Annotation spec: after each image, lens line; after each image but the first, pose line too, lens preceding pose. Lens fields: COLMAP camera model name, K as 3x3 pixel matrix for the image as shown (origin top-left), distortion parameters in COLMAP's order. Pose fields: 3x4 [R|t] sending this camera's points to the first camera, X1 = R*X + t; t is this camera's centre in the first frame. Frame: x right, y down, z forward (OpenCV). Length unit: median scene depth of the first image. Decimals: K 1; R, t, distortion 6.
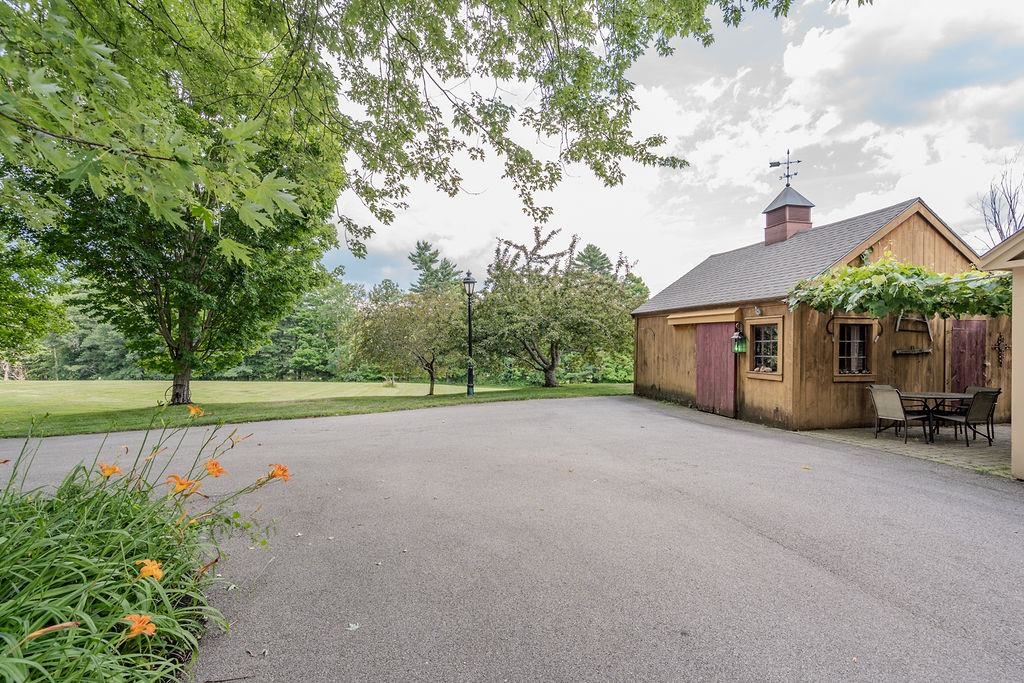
lens RADIAL K [[506.3, 0, 512.0], [0, 506.3, 341.5], [0, 0, 1]] dist [-0.002403, -0.000477]
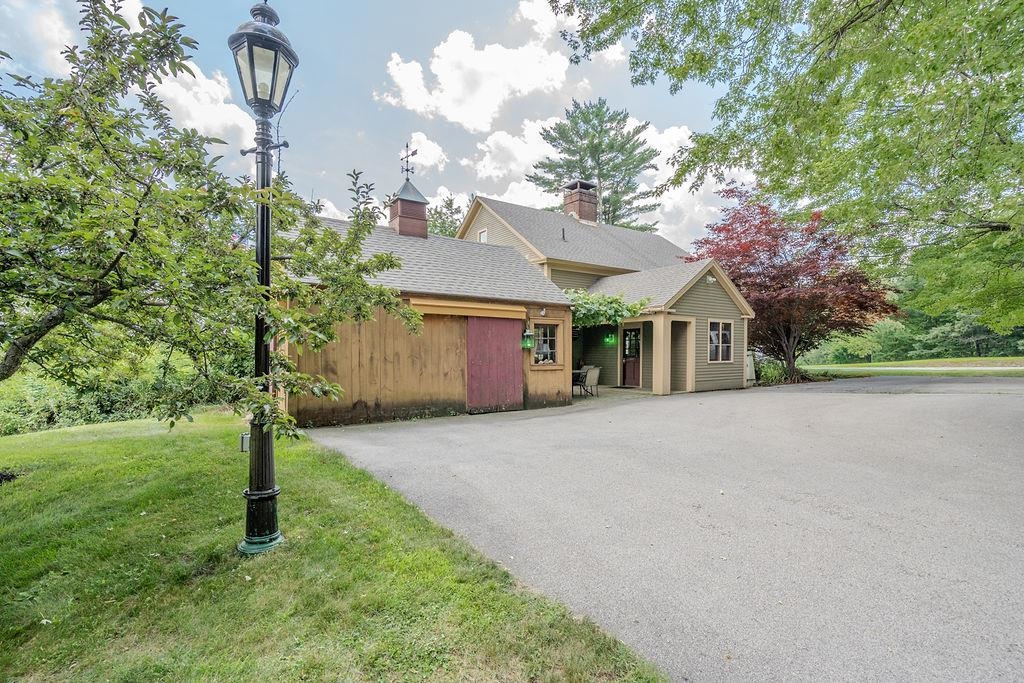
lens RADIAL K [[506.3, 0, 512.0], [0, 506.3, 341.5], [0, 0, 1]] dist [-0.002403, -0.000477]
pose [[-0.388770, 0.005396, 0.921319, -0.529439], [-0.007349, 0.999933, -0.008957, 0.017474], [-0.921306, -0.010253, -0.388704, 1.426342]]
